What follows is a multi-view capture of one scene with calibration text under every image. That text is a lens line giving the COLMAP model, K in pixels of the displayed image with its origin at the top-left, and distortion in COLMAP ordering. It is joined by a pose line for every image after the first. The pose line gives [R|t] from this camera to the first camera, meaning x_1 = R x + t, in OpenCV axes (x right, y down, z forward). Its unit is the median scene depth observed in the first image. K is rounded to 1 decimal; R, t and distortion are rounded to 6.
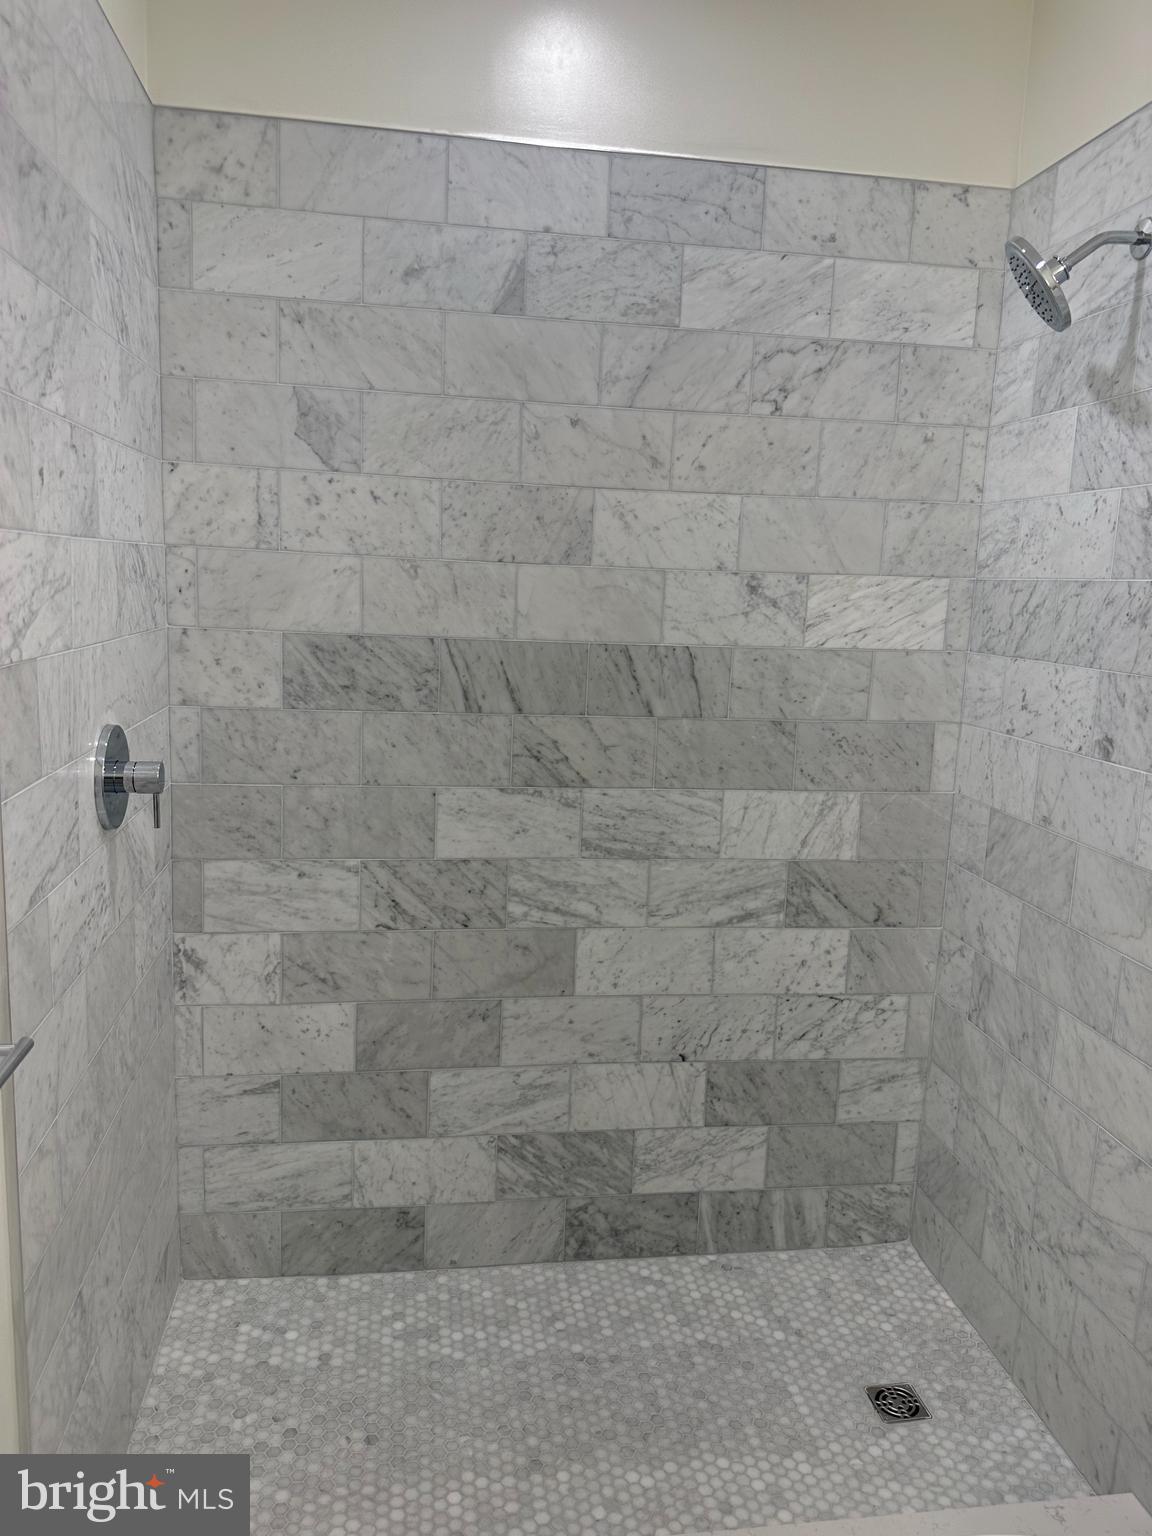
lens RADIAL K [[1126.8, 0, 577.1], [0, 1126.8, 771.4], [0, 0, 1]] dist [0.083726, -0.091969]
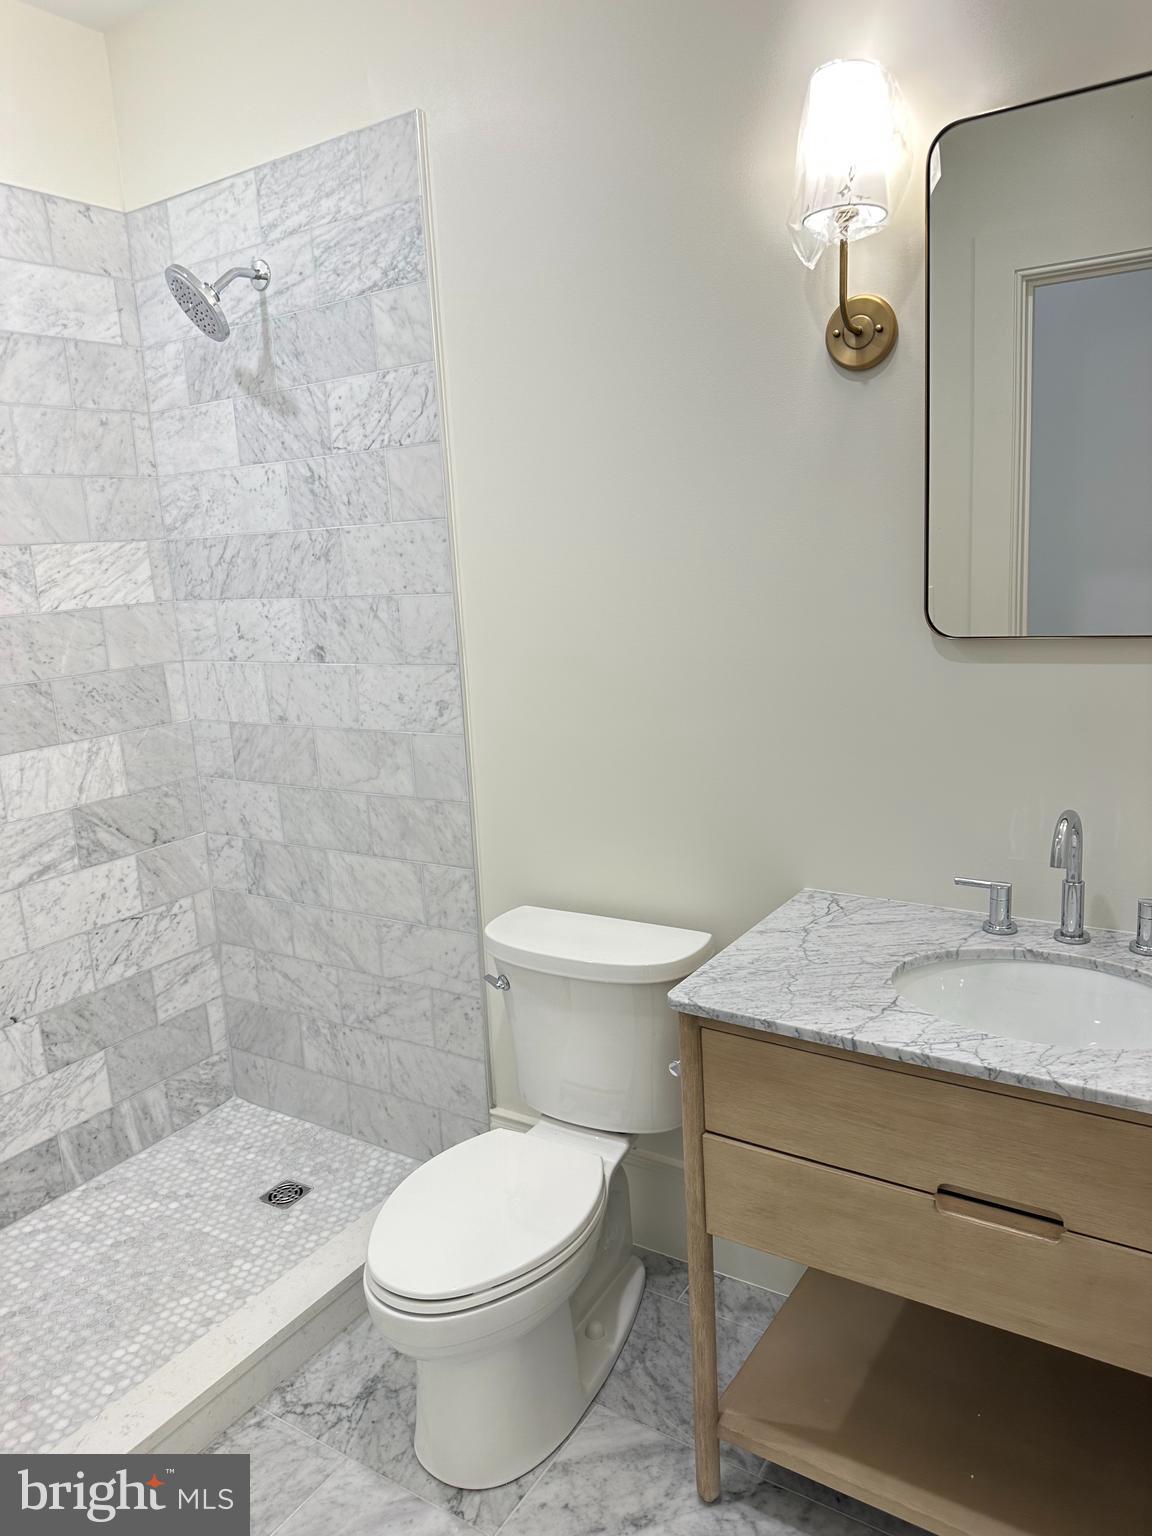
lens RADIAL K [[1138.6, 0, 576.3], [0, 1138.6, 765.4], [0, 0, 1]] dist [0.144722, -0.006024]
pose [[0.671777, -0.236073, 0.702129, -0.291114], [0.220227, 0.968649, 0.114976, 0.016750], [-0.707259, 0.077390, 0.702706, -0.161435]]
